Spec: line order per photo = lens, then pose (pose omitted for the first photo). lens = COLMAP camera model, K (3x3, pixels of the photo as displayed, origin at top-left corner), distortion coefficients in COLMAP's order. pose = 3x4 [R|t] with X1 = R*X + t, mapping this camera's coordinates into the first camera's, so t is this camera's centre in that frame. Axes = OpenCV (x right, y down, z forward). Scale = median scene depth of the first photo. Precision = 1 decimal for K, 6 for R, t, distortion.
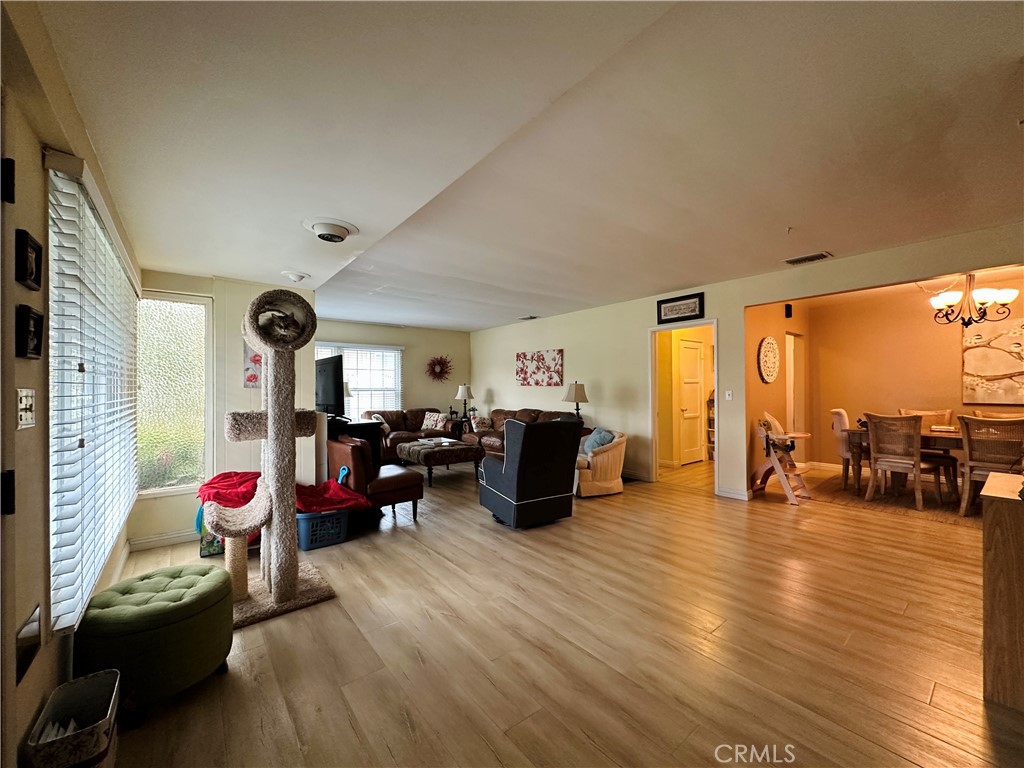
lens RADIAL K [[407.8, 0, 511.7], [0, 407.8, 385.6], [0, 0, 1]] dist [-0.004092, 0.000479]
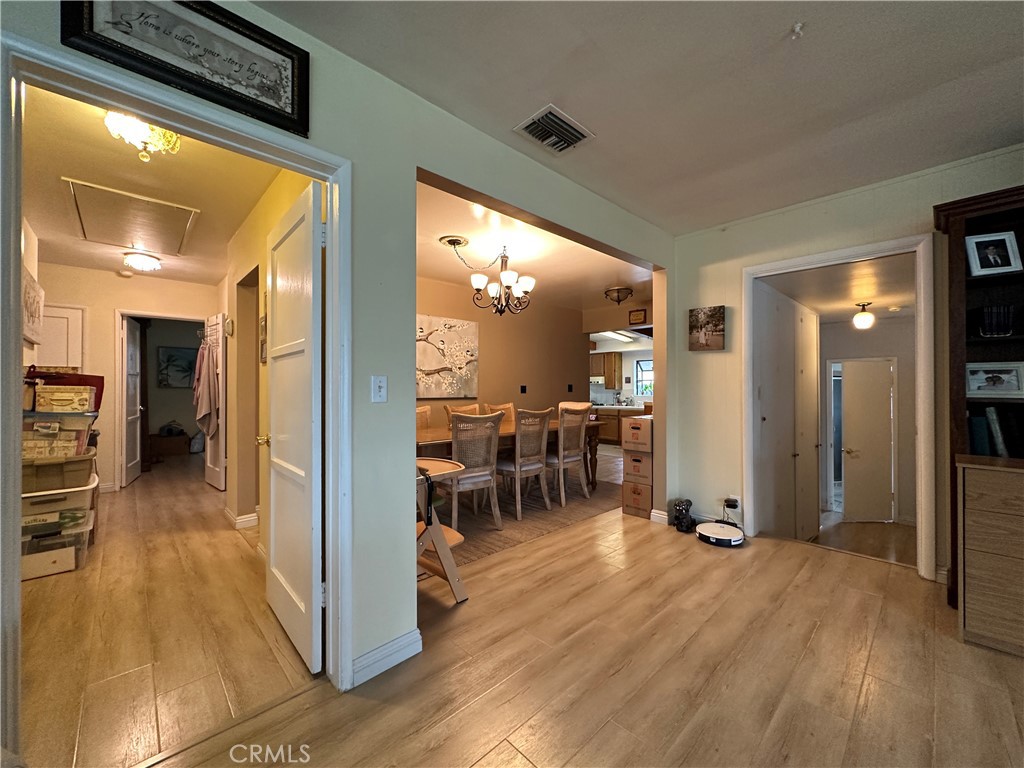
lens RADIAL K [[407.8, 0, 511.7], [0, 407.8, 385.6], [0, 0, 1]] dist [-0.004092, 0.000479]
pose [[-0.081886, 0.010599, 0.996585, 0.154457], [-0.005424, 0.999924, -0.011080, 0.023632], [-0.996627, -0.006312, -0.081822, 0.866659]]
